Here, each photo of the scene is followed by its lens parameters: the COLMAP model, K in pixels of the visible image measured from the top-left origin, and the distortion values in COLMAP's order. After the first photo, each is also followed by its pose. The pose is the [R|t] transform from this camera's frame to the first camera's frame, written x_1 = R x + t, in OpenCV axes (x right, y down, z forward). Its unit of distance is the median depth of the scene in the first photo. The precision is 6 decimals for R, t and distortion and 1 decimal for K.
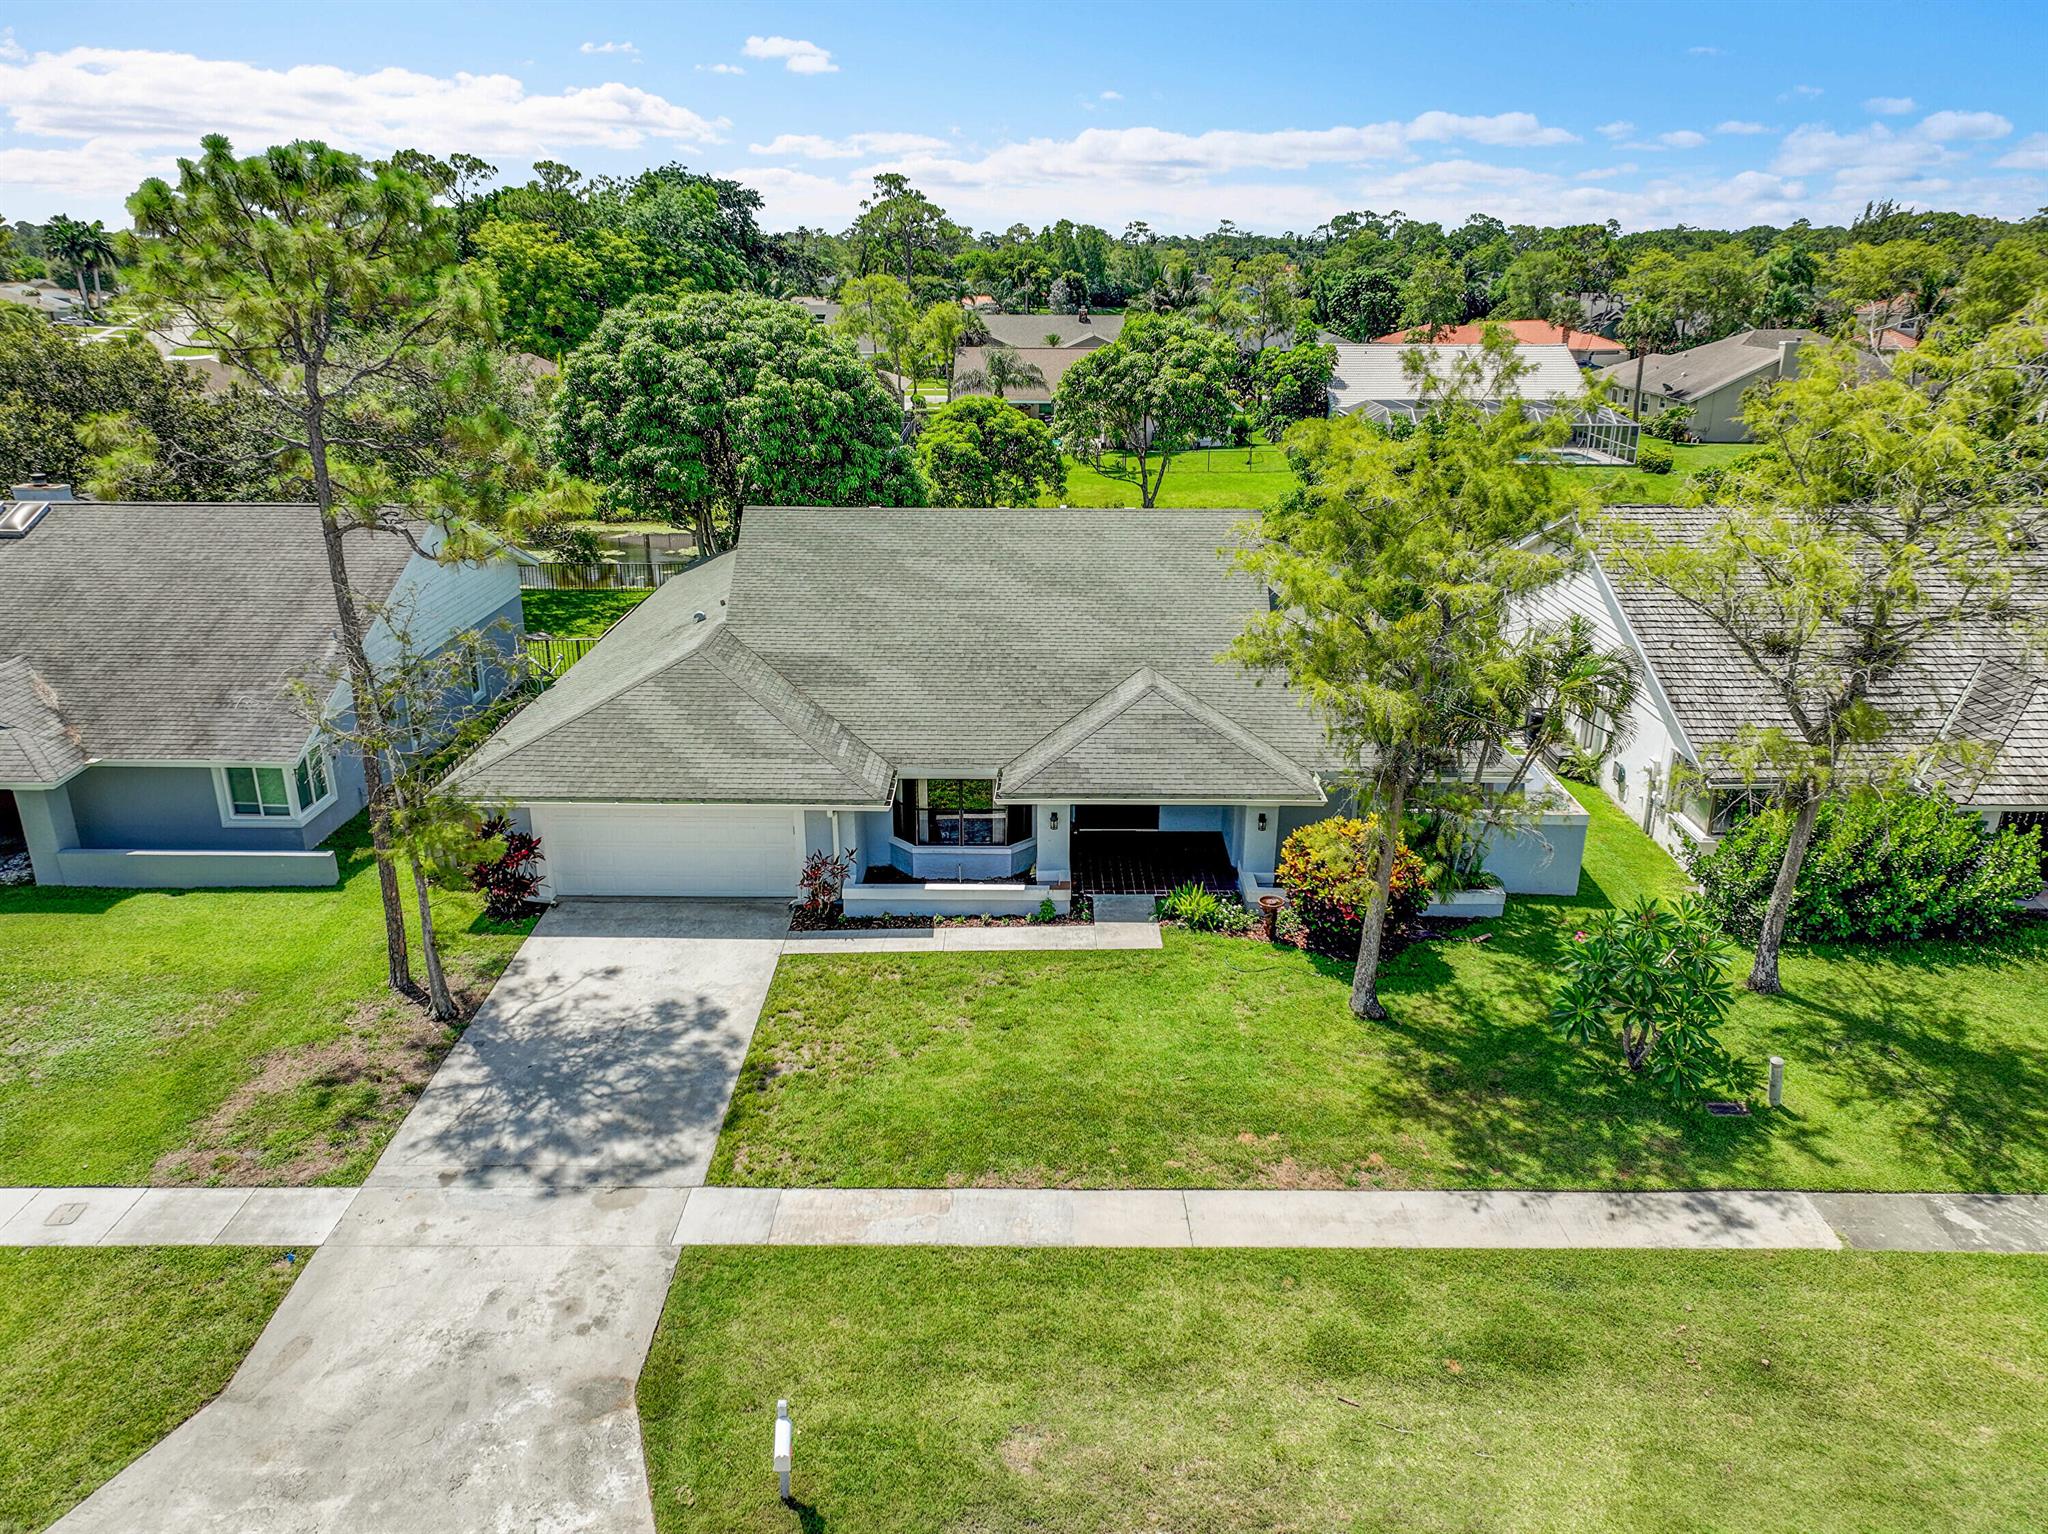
lens RADIAL K [[1427.7, 0, 1021.4], [0, 1427.7, 782.0], [0, 0, 1]] dist [-0.002090, 0.018662]
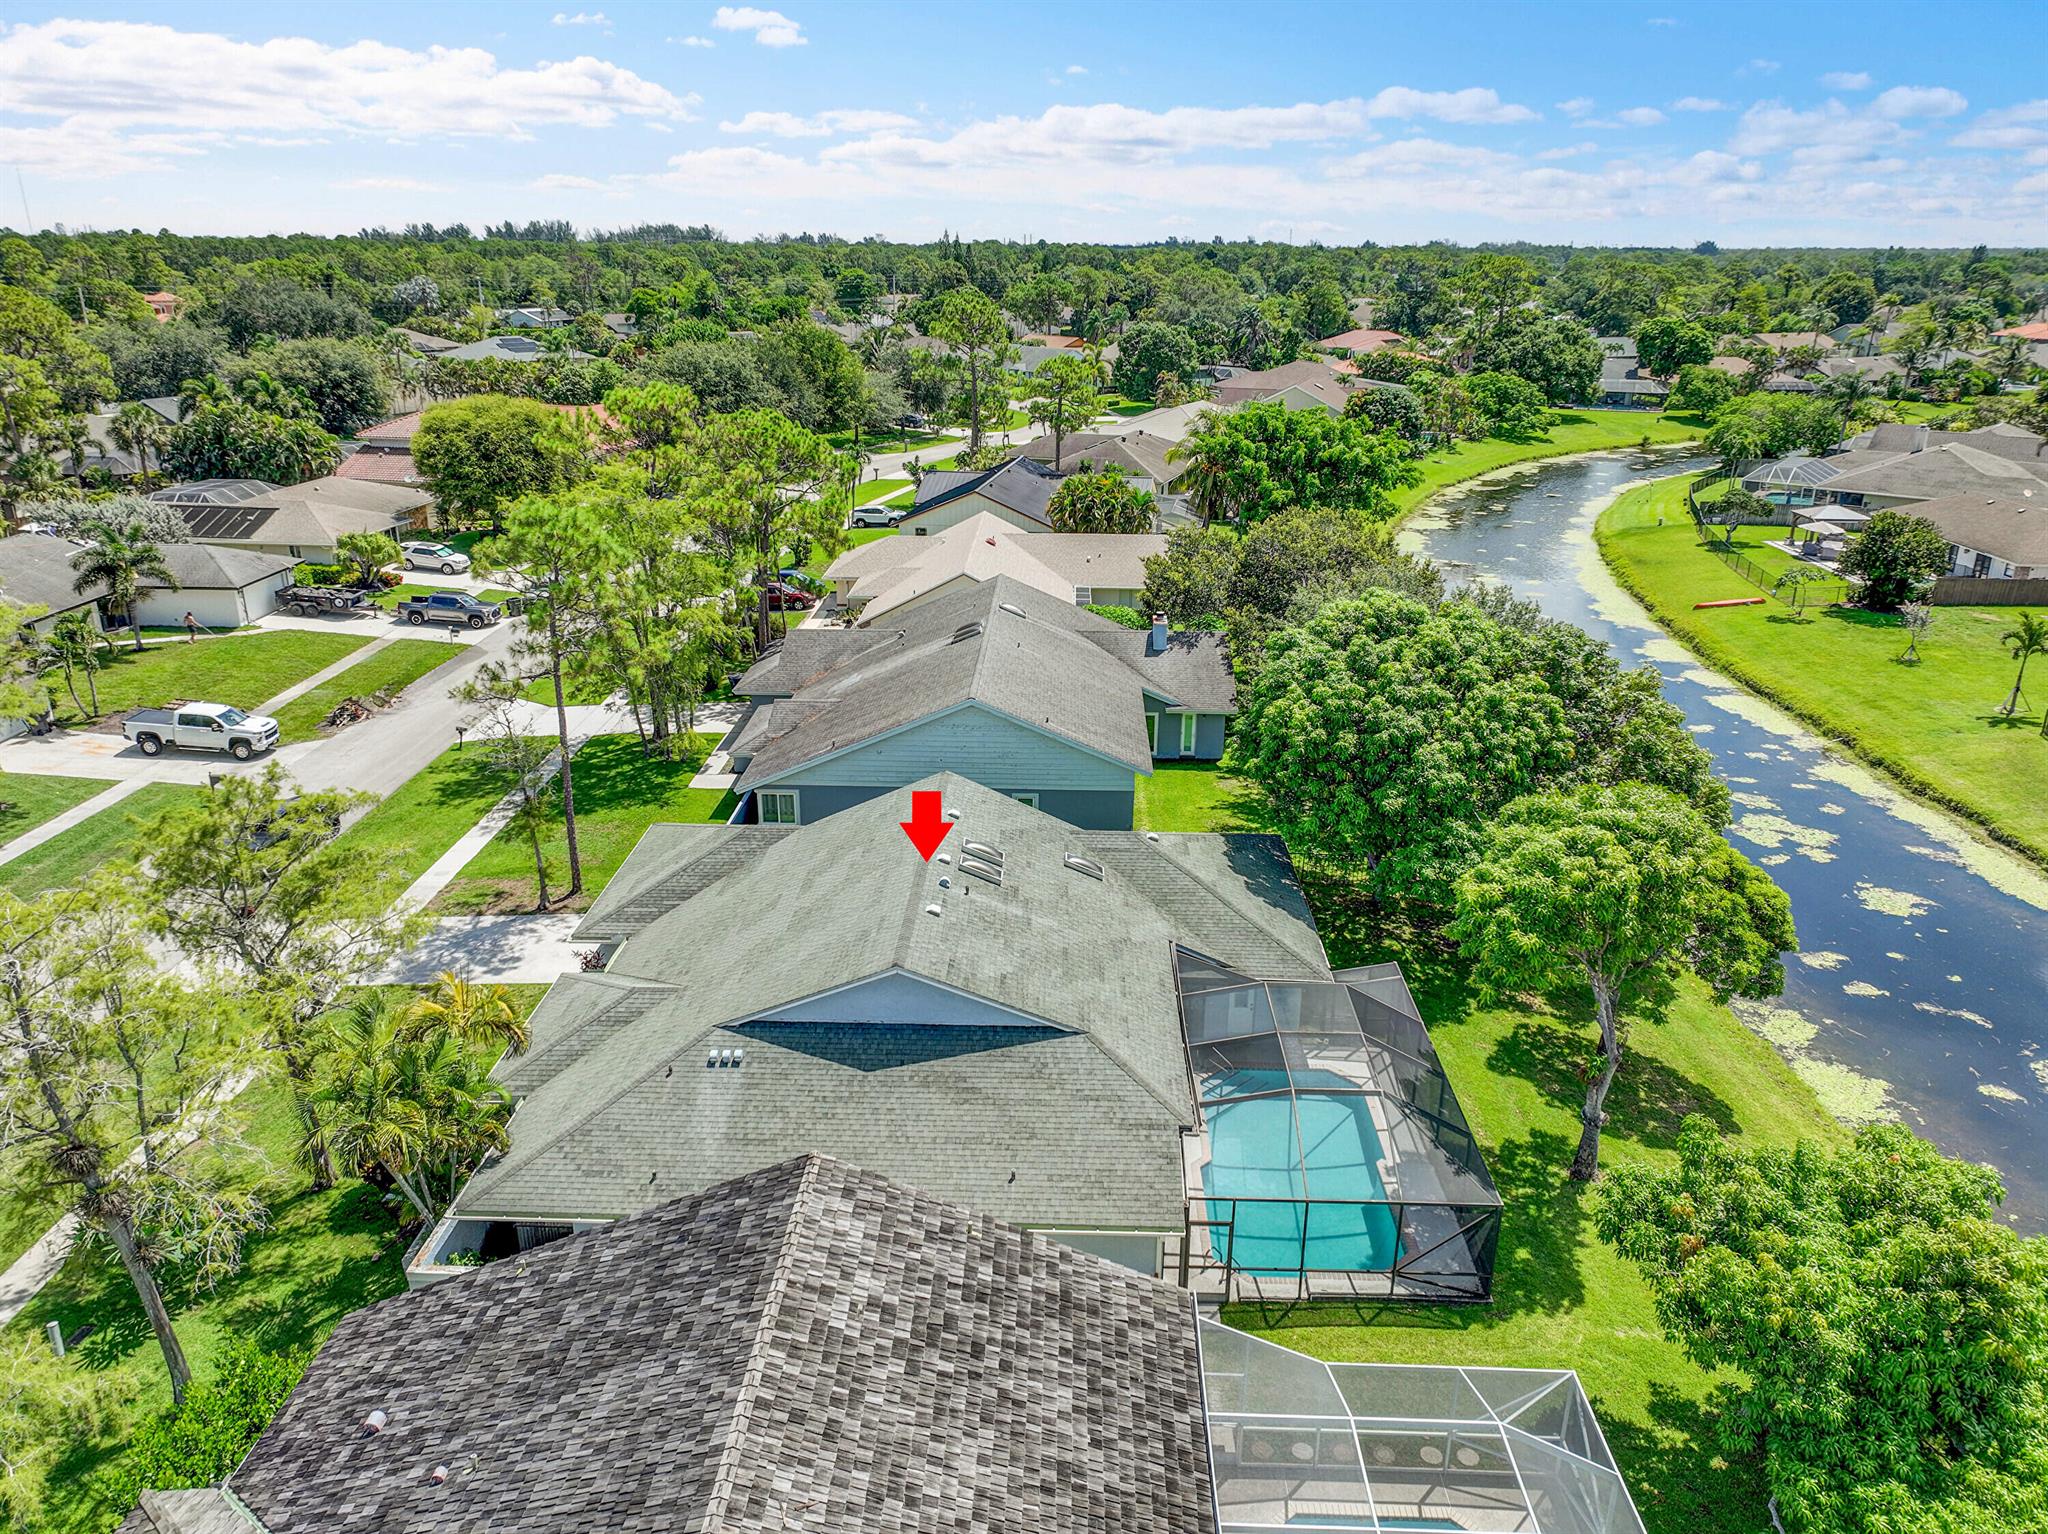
lens RADIAL K [[1452.7, 0, 1024.0], [0, 1452.7, 767.0], [0, 0, 1]] dist [-0.025394, 0.047669]
pose [[-0.024235, 0.335767, -0.941633, 1.284535], [-0.359736, 0.875885, 0.321581, -0.816121], [0.932739, 0.346533, 0.099561, 1.225724]]
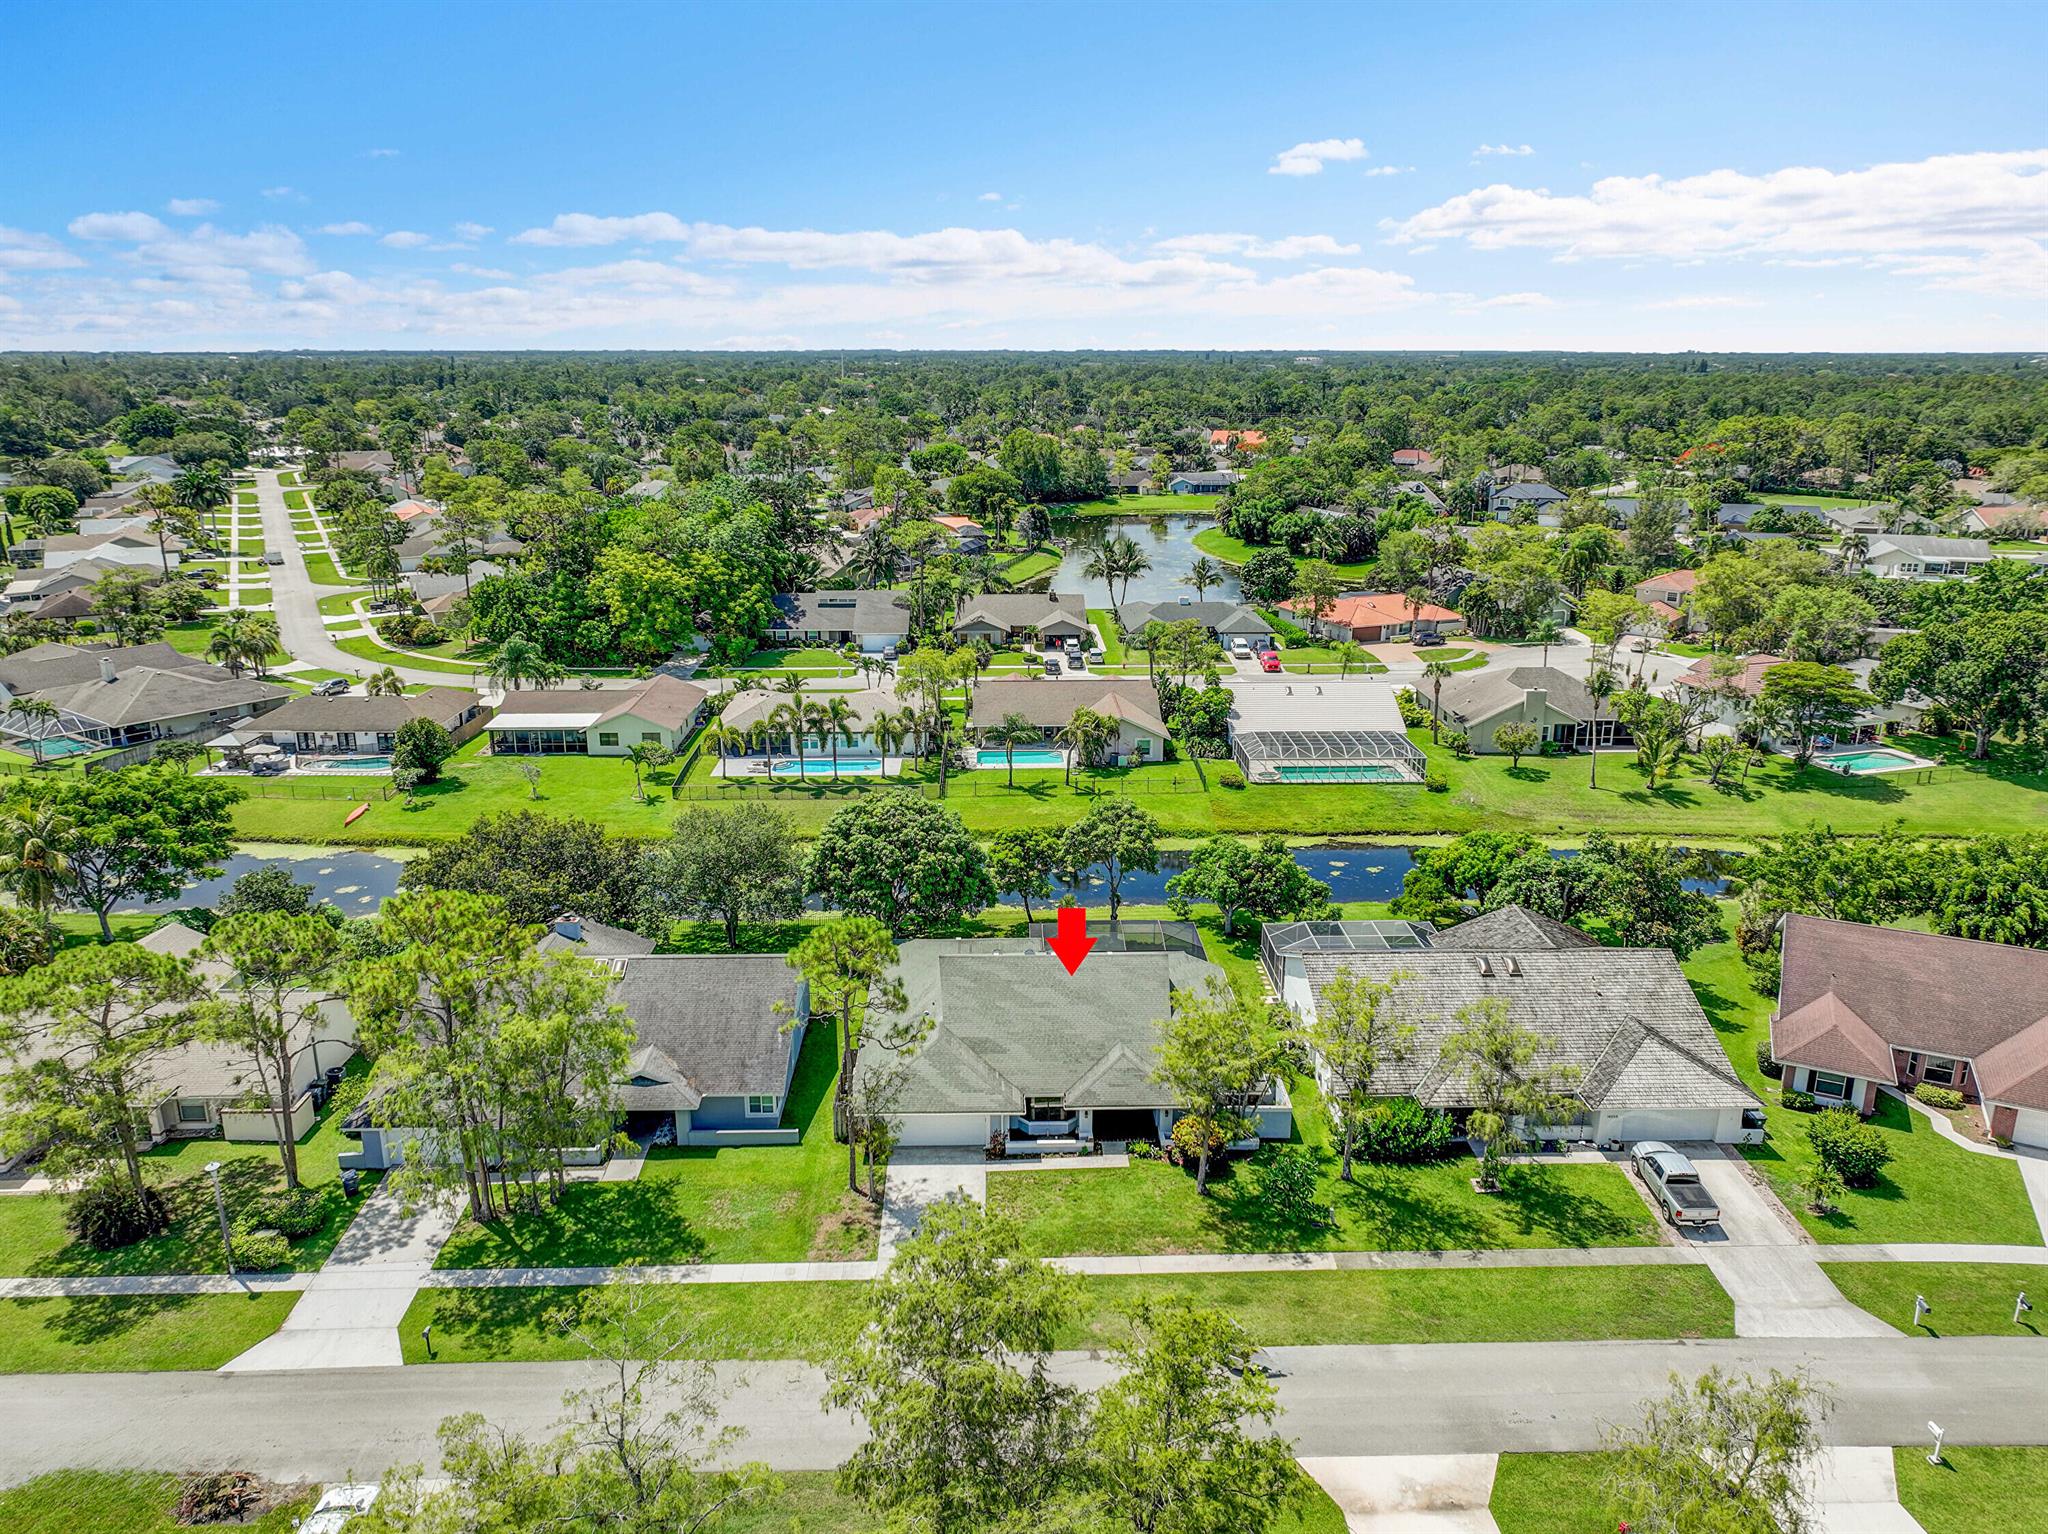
lens RADIAL K [[1427.7, 0, 1021.4], [0, 1427.7, 782.0], [0, 0, 1]] dist [-0.002090, 0.018662]
pose [[0.999338, -0.011404, 0.034534, -0.182651], [0.013527, 0.997993, -0.061870, -0.428538], [-0.033759, 0.062297, 0.997487, -1.663770]]
